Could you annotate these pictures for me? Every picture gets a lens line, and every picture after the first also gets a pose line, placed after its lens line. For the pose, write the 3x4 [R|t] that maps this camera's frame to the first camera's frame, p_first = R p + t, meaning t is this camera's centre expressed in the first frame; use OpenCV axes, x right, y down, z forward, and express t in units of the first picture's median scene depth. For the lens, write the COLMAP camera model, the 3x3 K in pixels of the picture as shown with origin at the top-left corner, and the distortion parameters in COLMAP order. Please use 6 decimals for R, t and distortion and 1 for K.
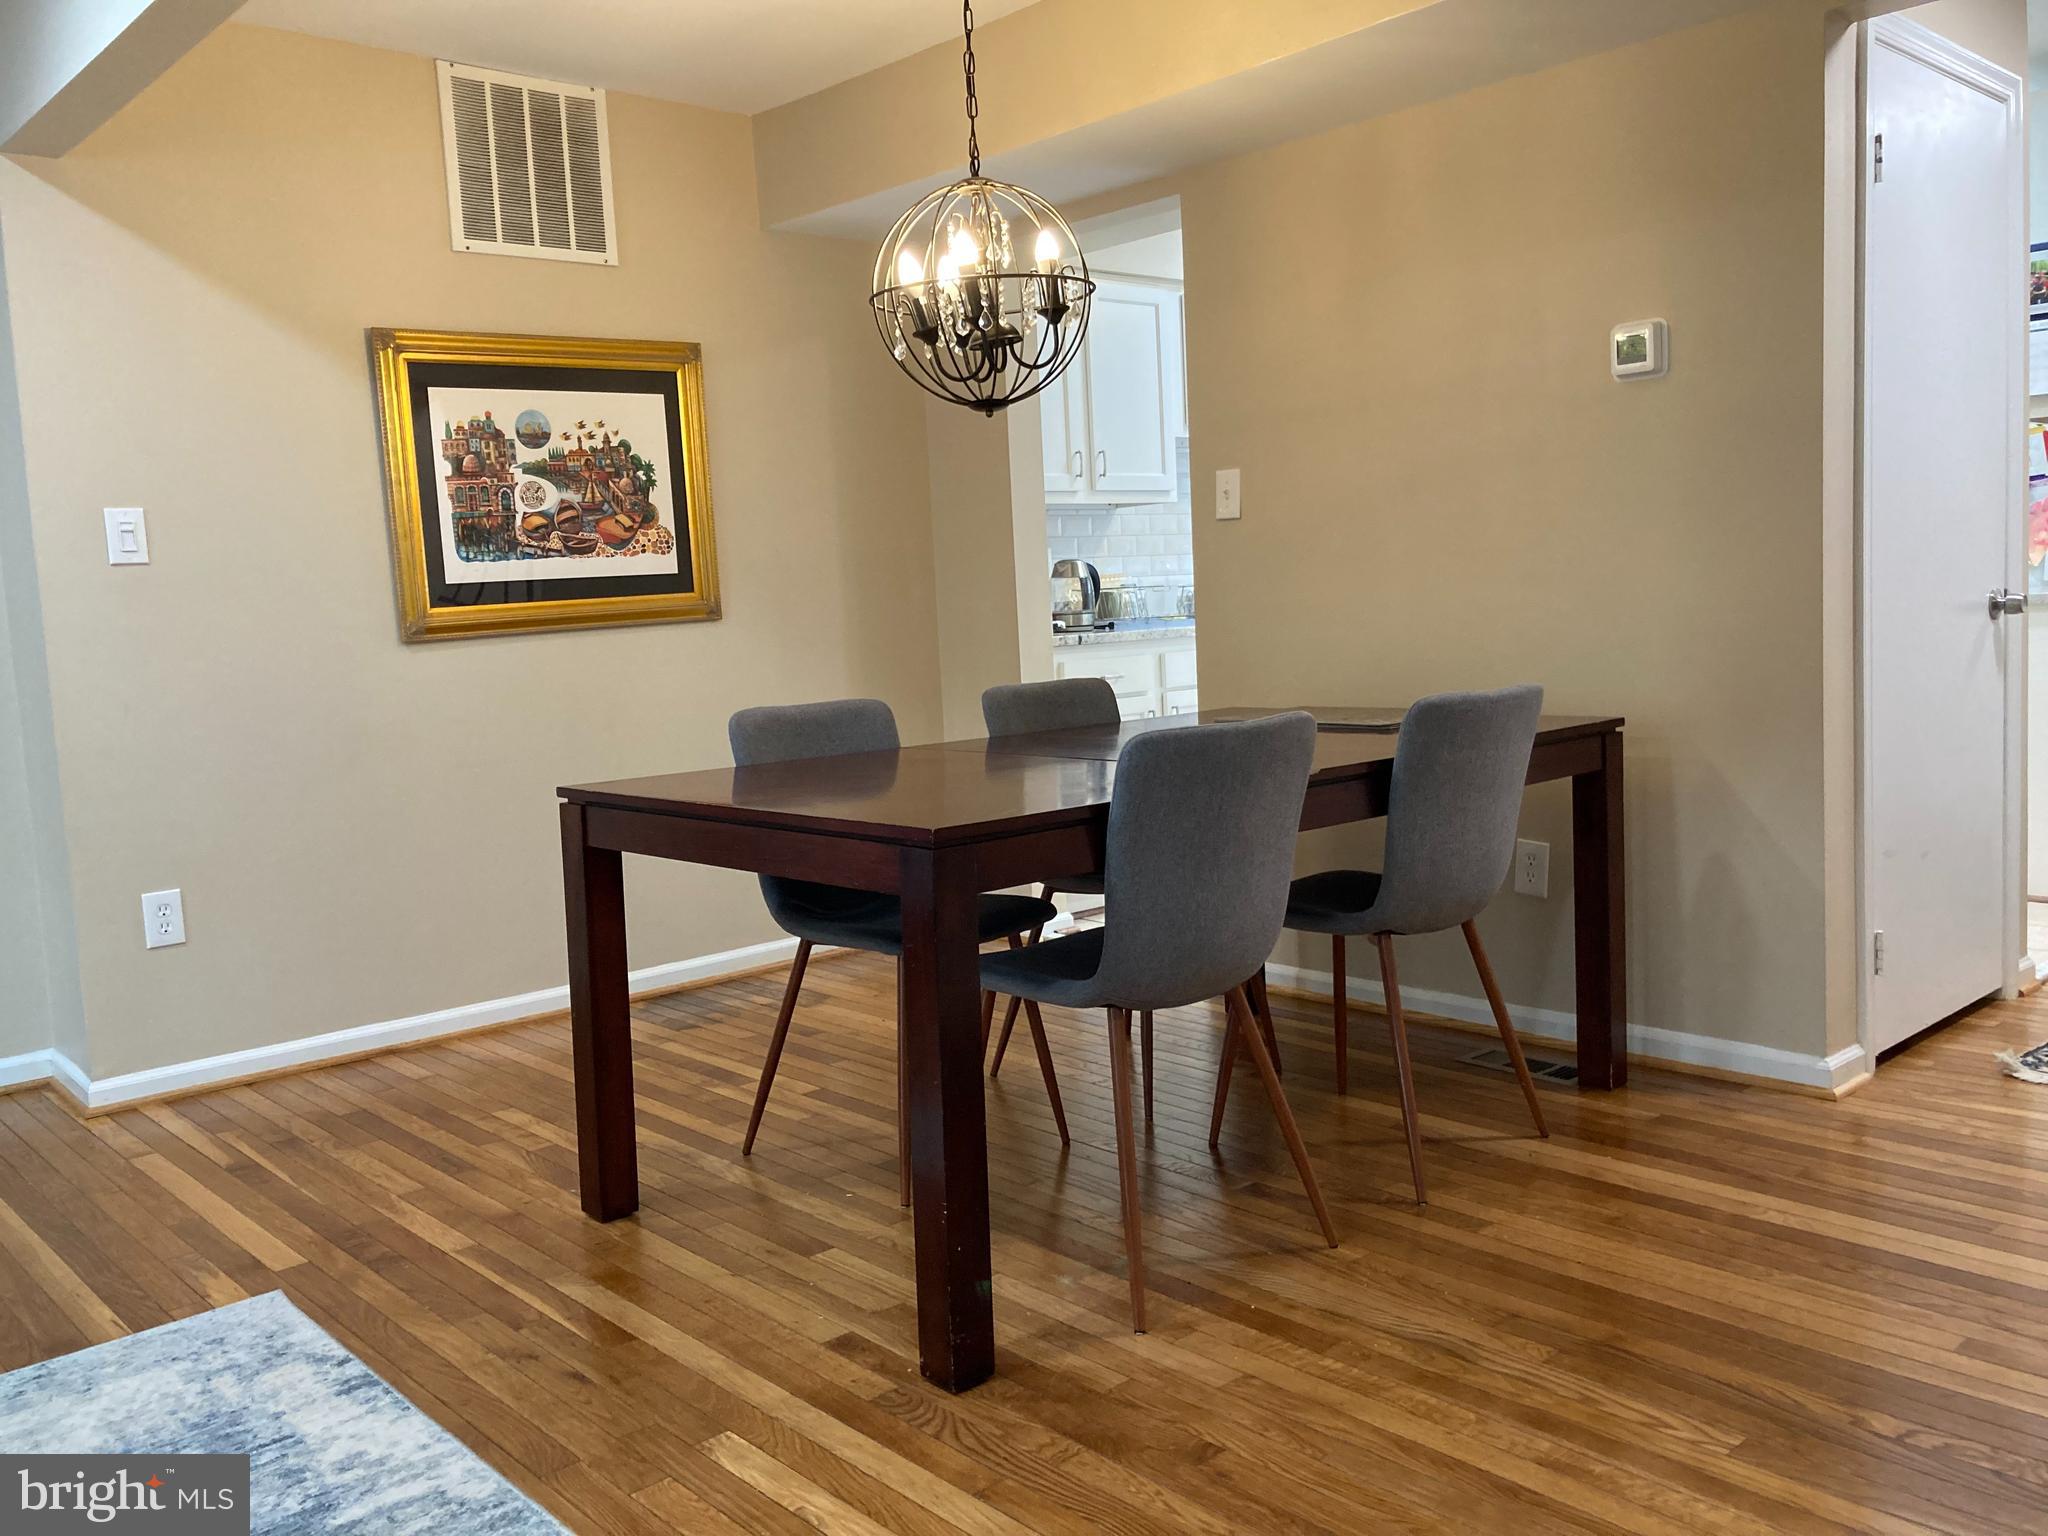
lens RADIAL K [[1728.1, 0, 1015.6], [0, 1728.1, 761.6], [0, 0, 1]] dist [0.025646, -0.008075]
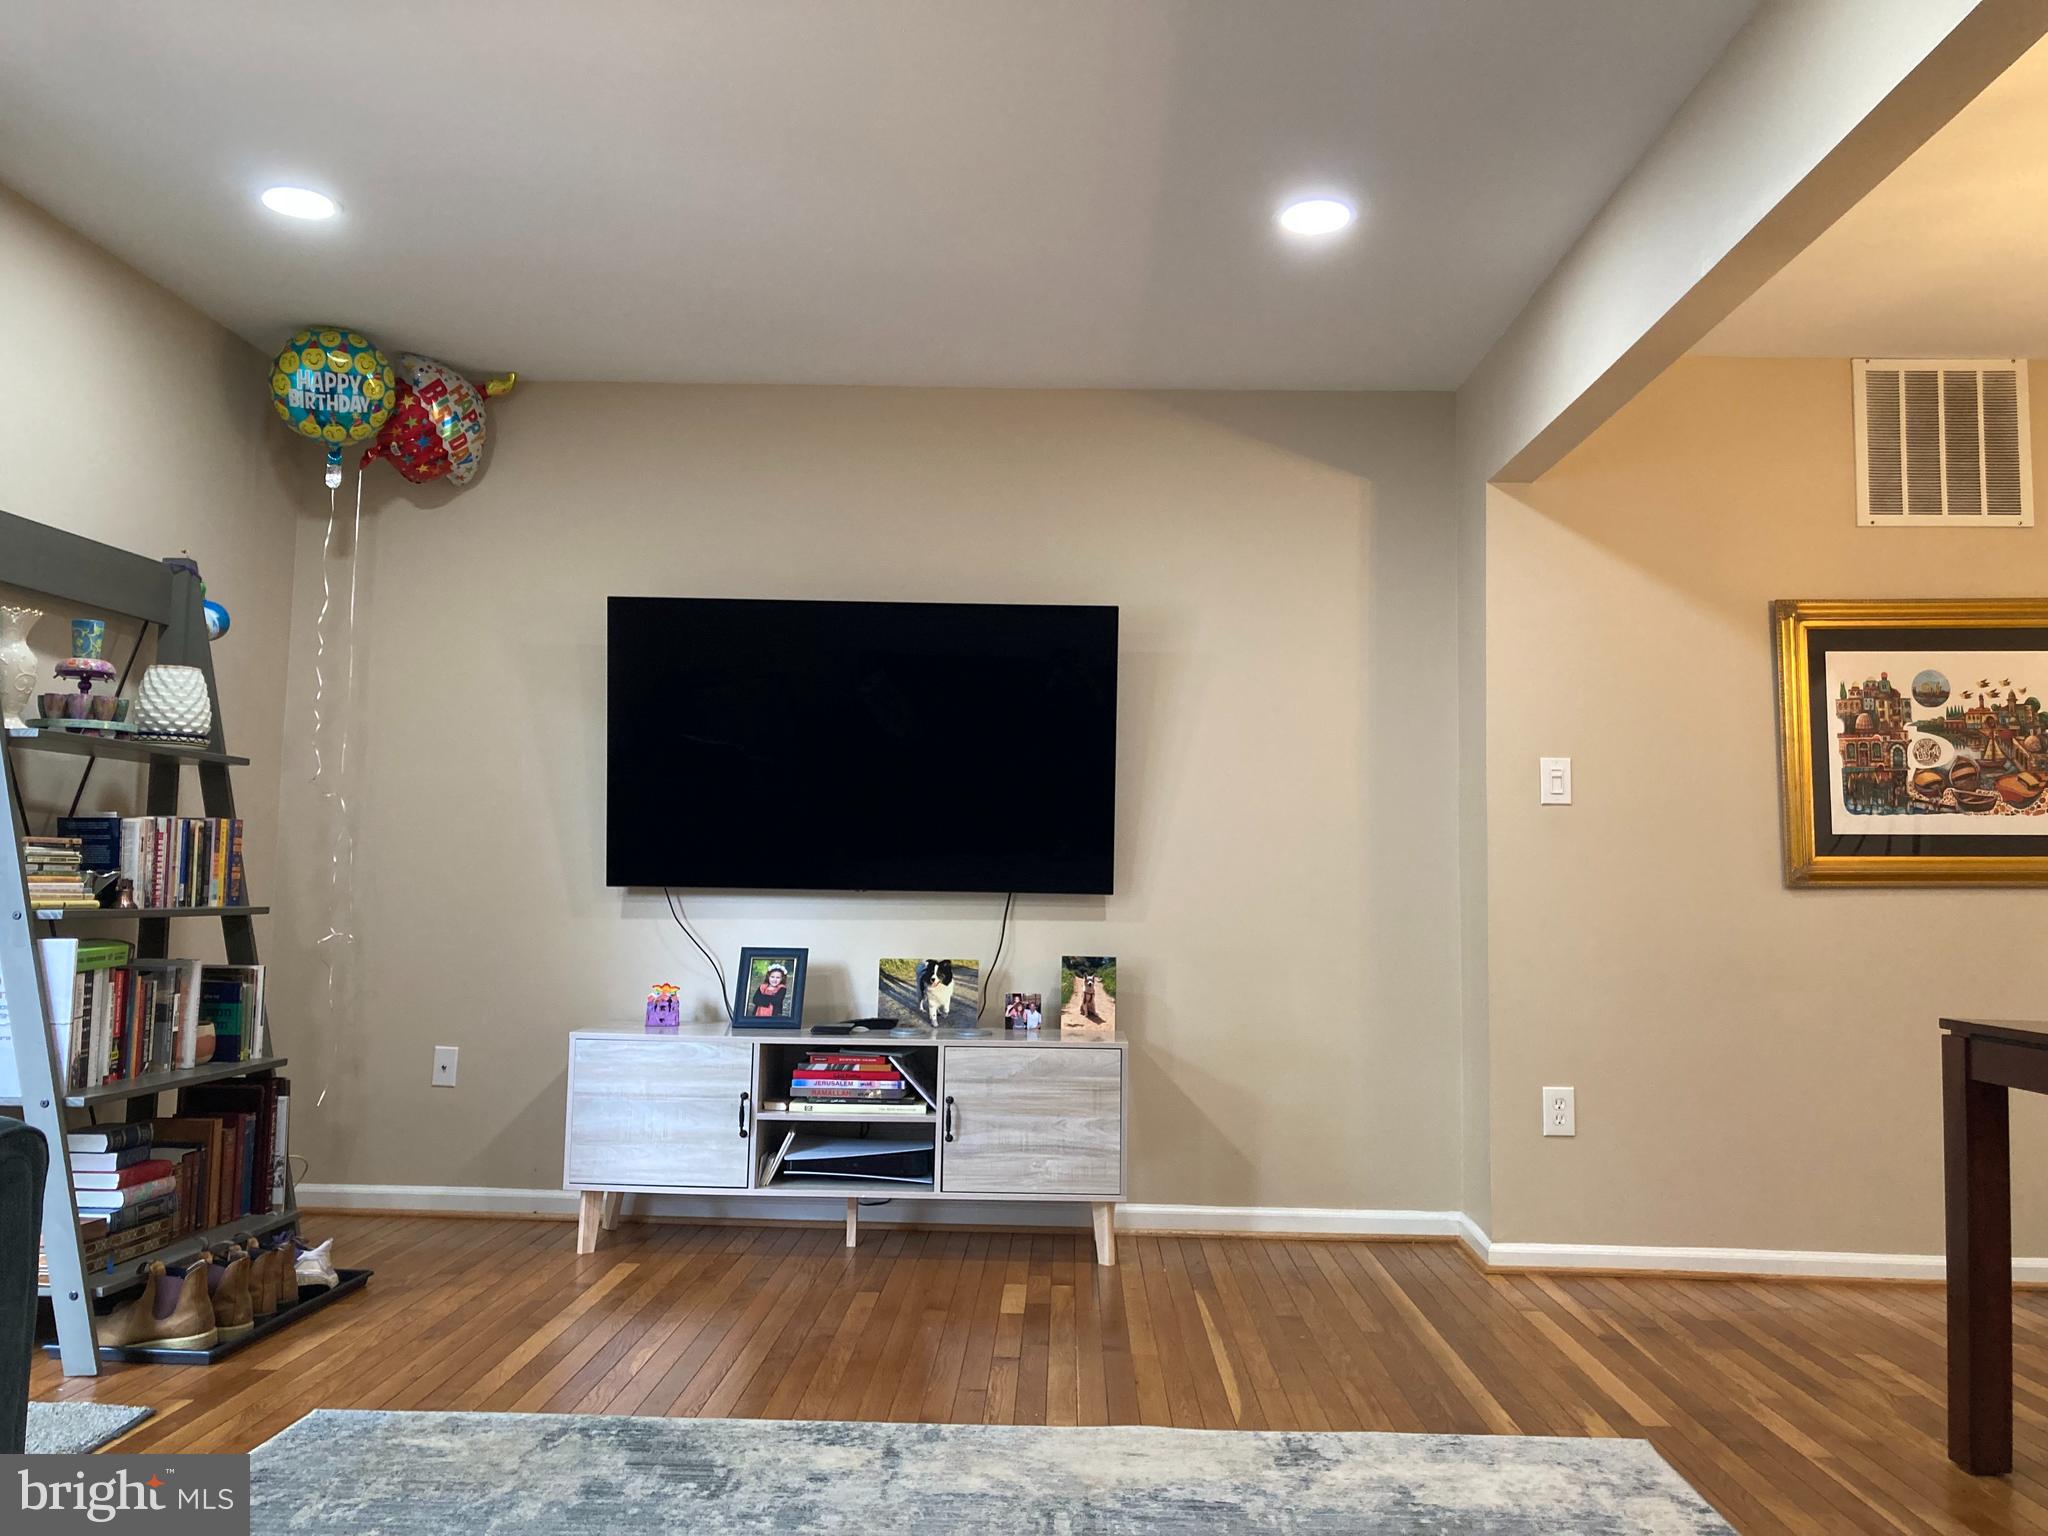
lens RADIAL K [[1728.1, 0, 1015.6], [0, 1728.1, 761.6], [0, 0, 1]] dist [0.025646, -0.008075]
pose [[0.731936, 0.000871, -0.681372, 0.026826], [-0.114158, 0.986021, -0.121368, 0.038964], [0.671742, 0.166618, 0.721804, -0.100839]]
